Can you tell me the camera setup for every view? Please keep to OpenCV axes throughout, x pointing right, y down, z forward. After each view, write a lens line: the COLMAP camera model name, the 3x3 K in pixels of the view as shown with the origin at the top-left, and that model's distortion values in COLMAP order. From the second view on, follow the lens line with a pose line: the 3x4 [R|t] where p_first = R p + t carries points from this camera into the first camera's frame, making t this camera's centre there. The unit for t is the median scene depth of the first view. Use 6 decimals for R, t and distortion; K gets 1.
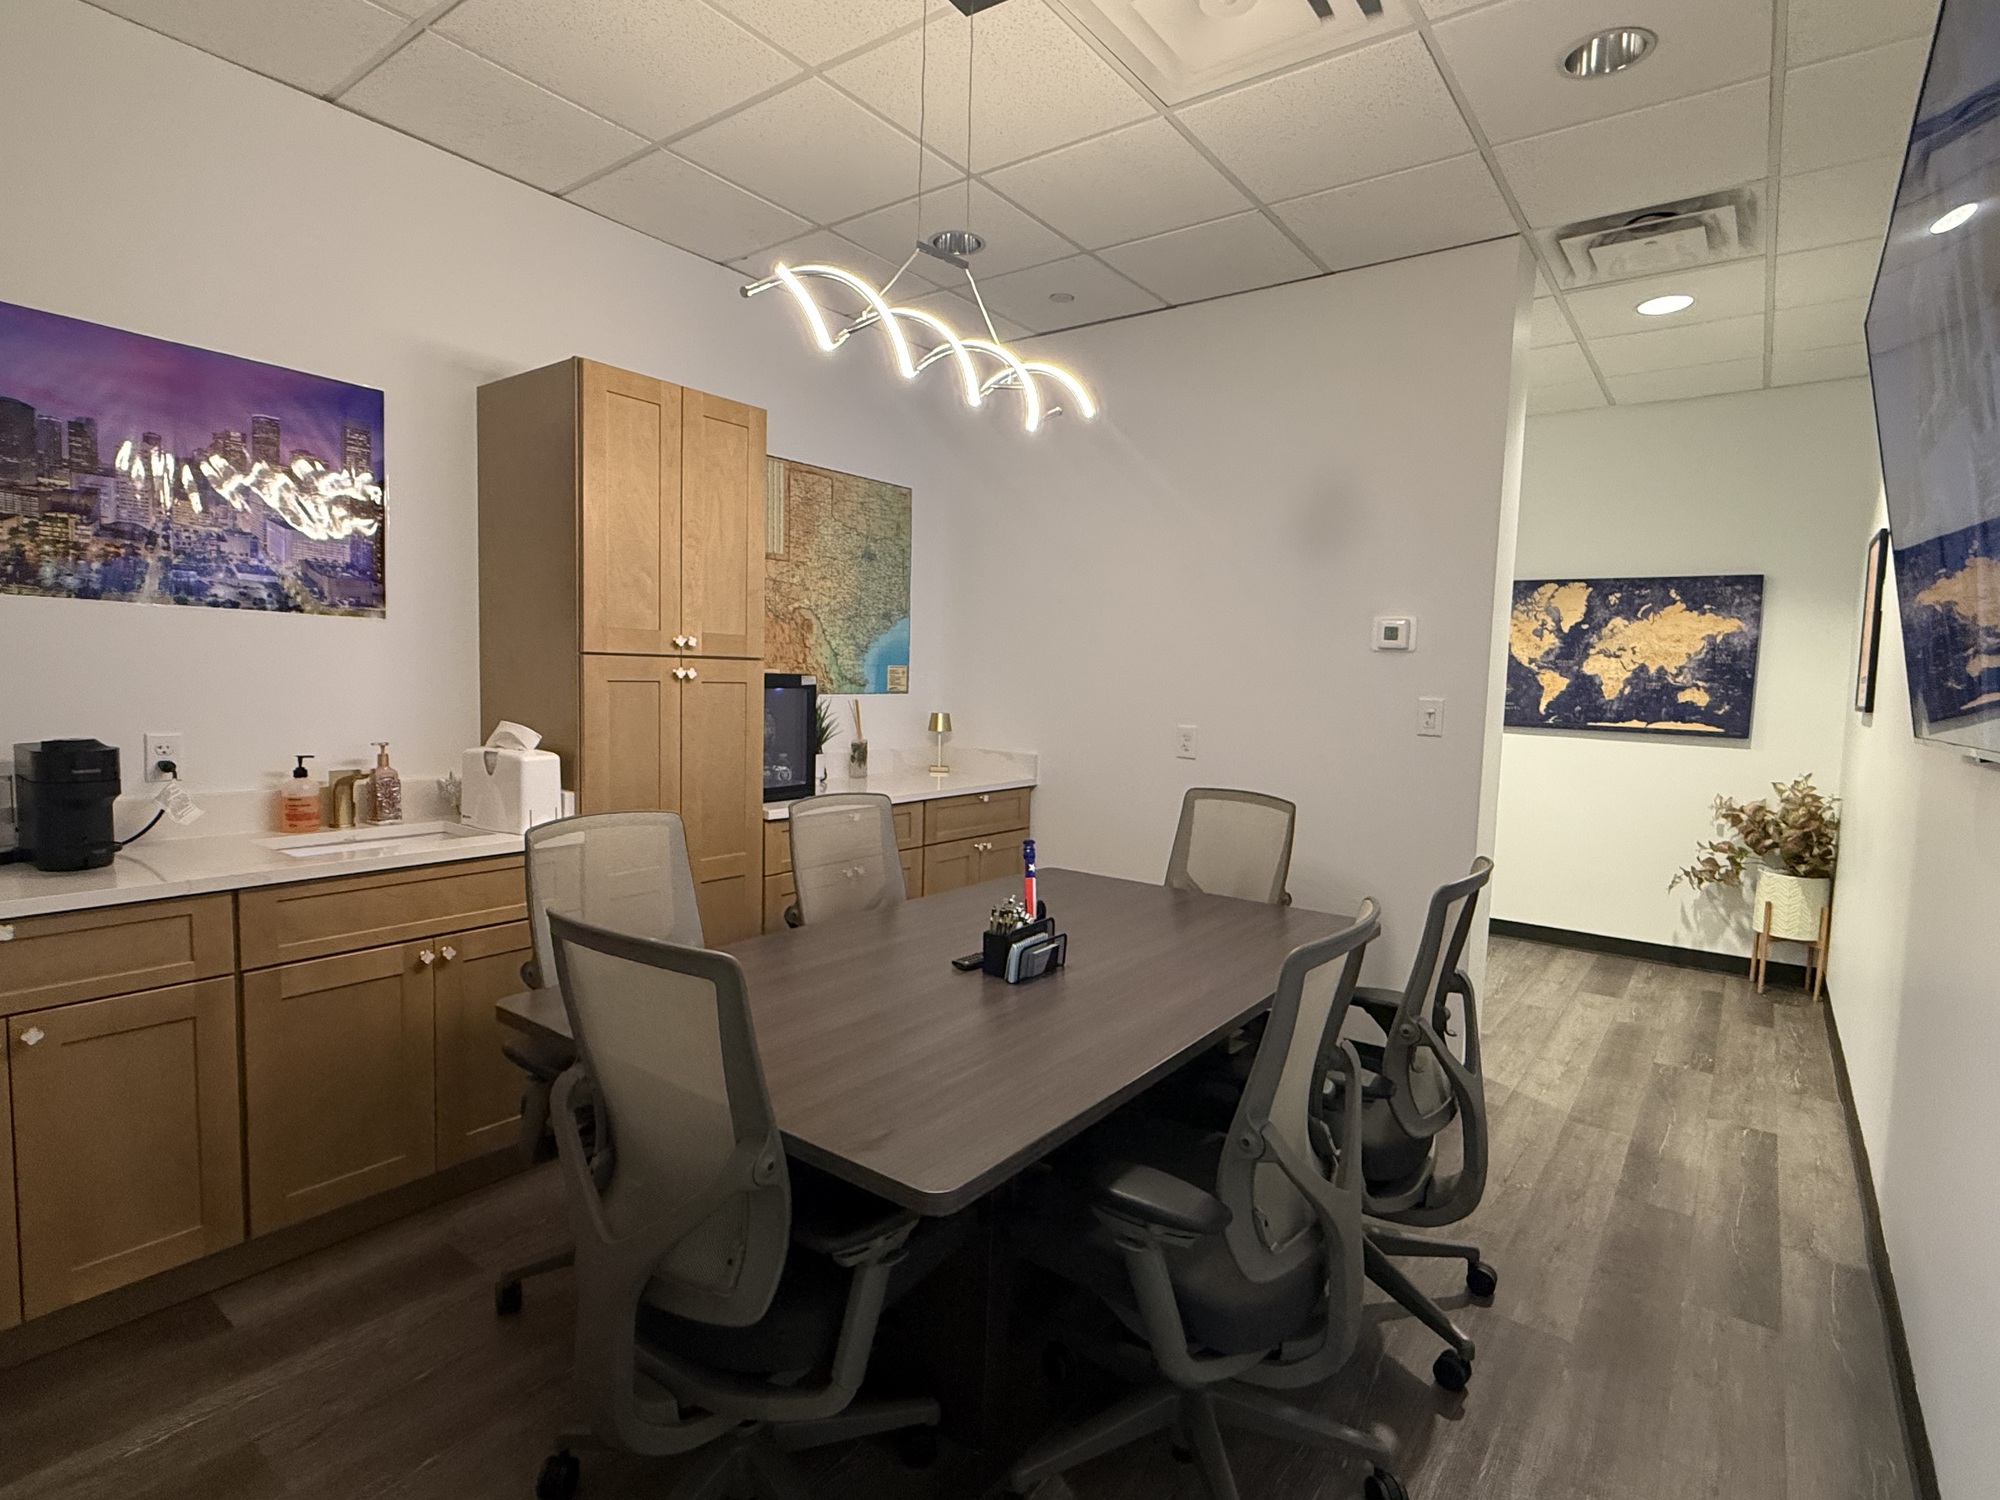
lens RADIAL K [[1010.8, 0, 1000.0], [0, 1010.8, 750.0], [0, 0, 1]] dist [0.000974, 0.000139]
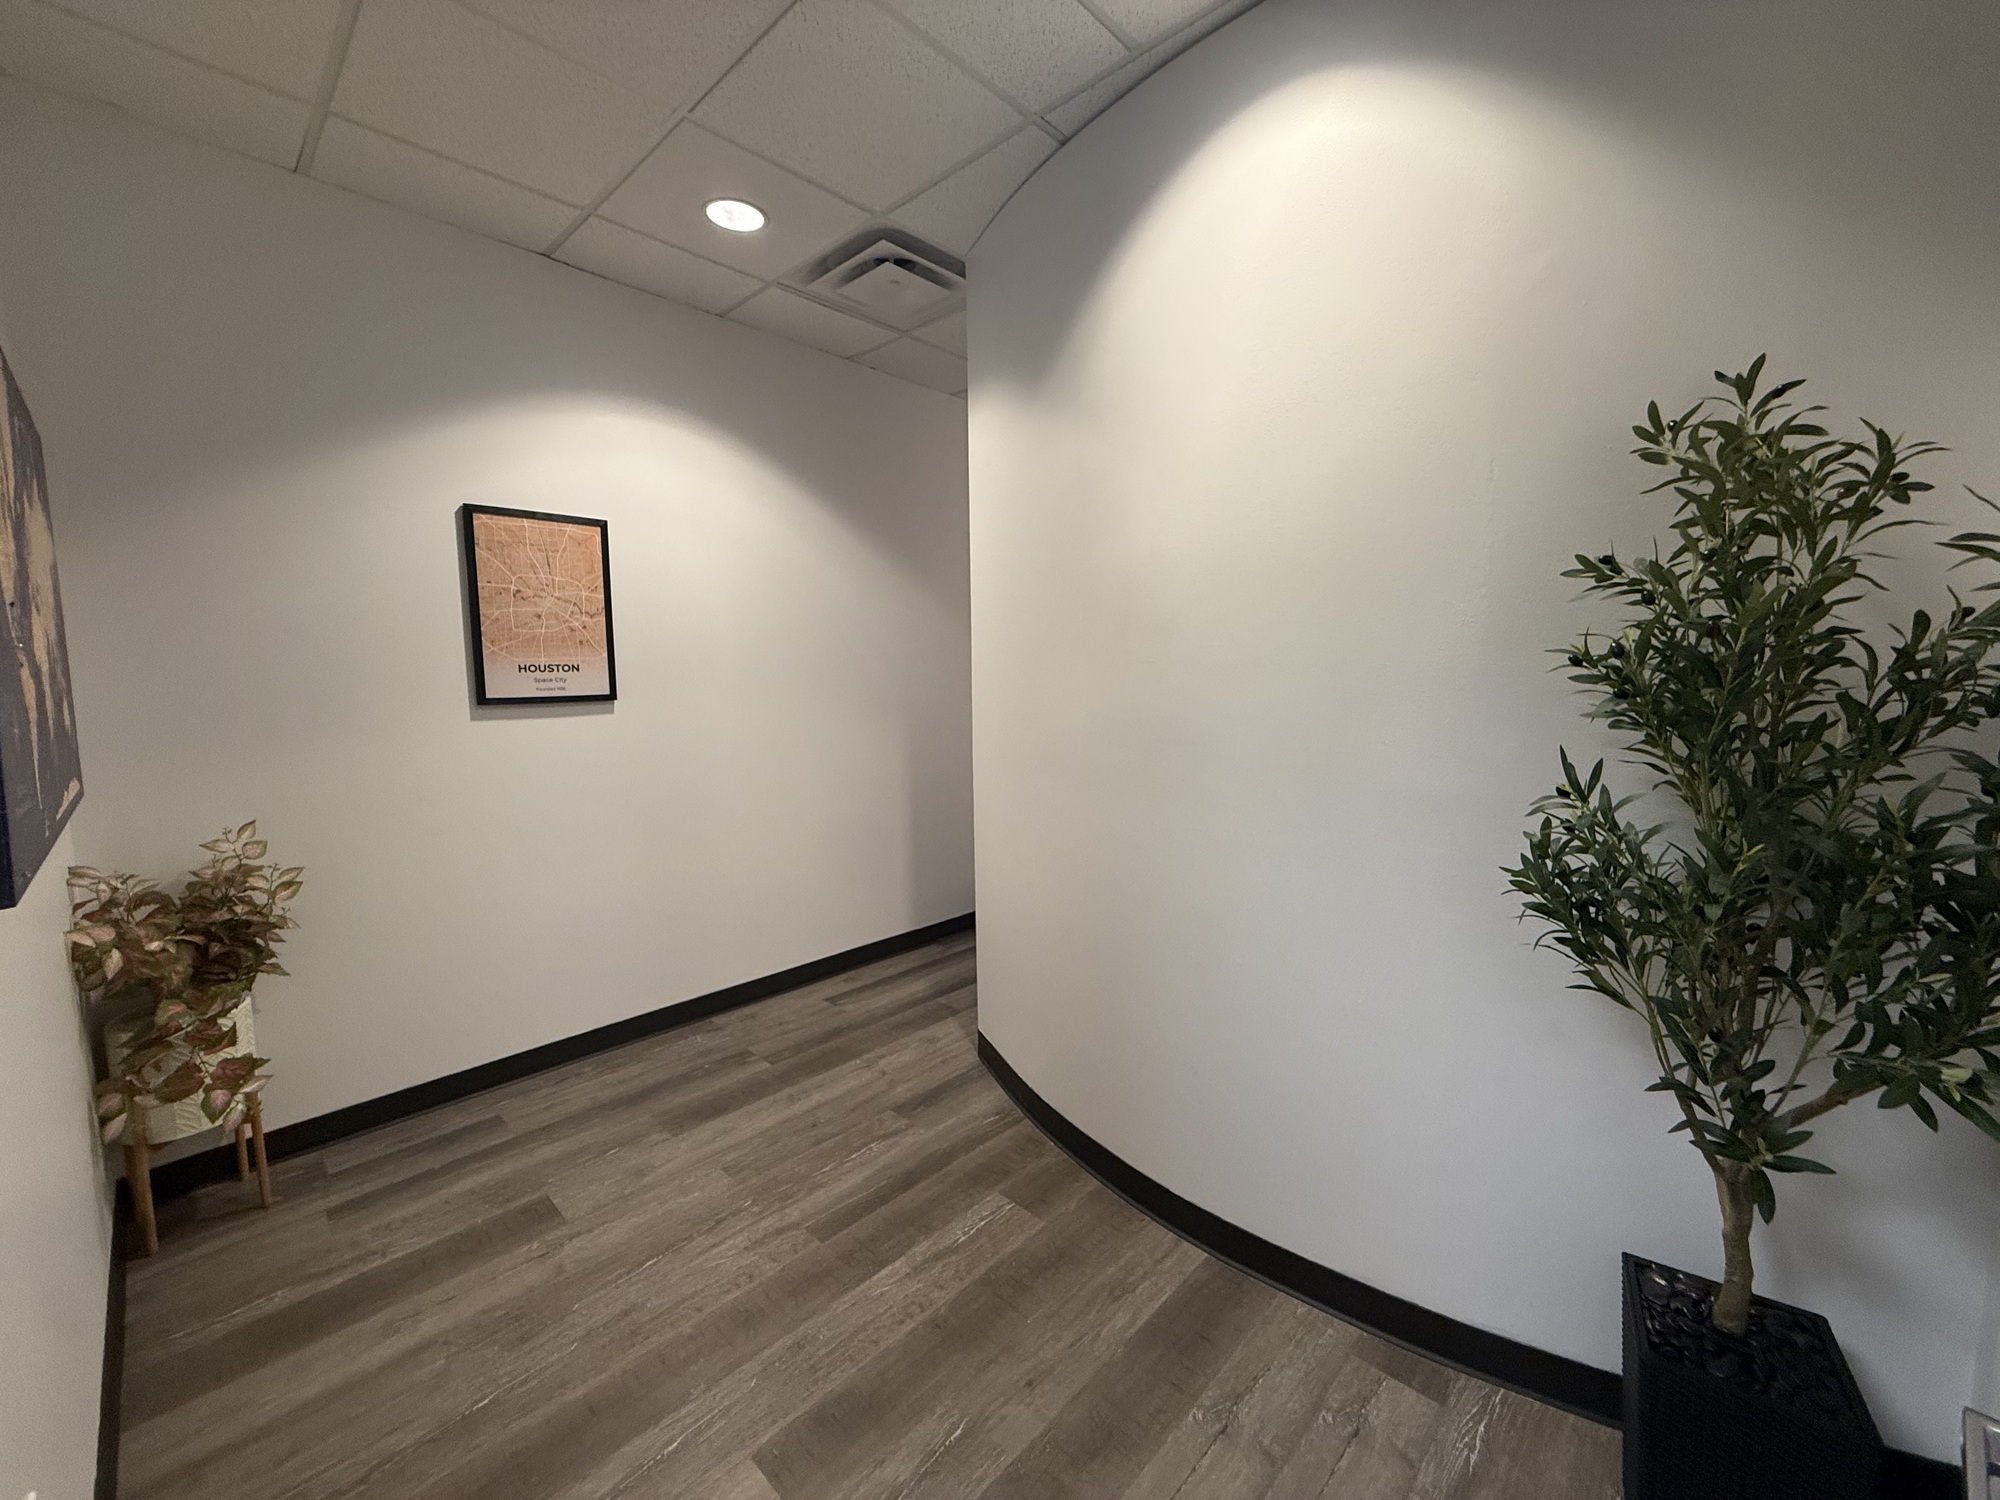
lens RADIAL K [[799.5, 0, 1000.0], [0, 799.5, 750.0], [0, 0, 1]] dist [-0.001781, -0.000701]
pose [[-0.993102, -0.033988, 0.112220, 0.357906], [-0.012506, 0.982311, 0.186839, -0.137115], [-0.116585, 0.184147, -0.975960, 1.687029]]
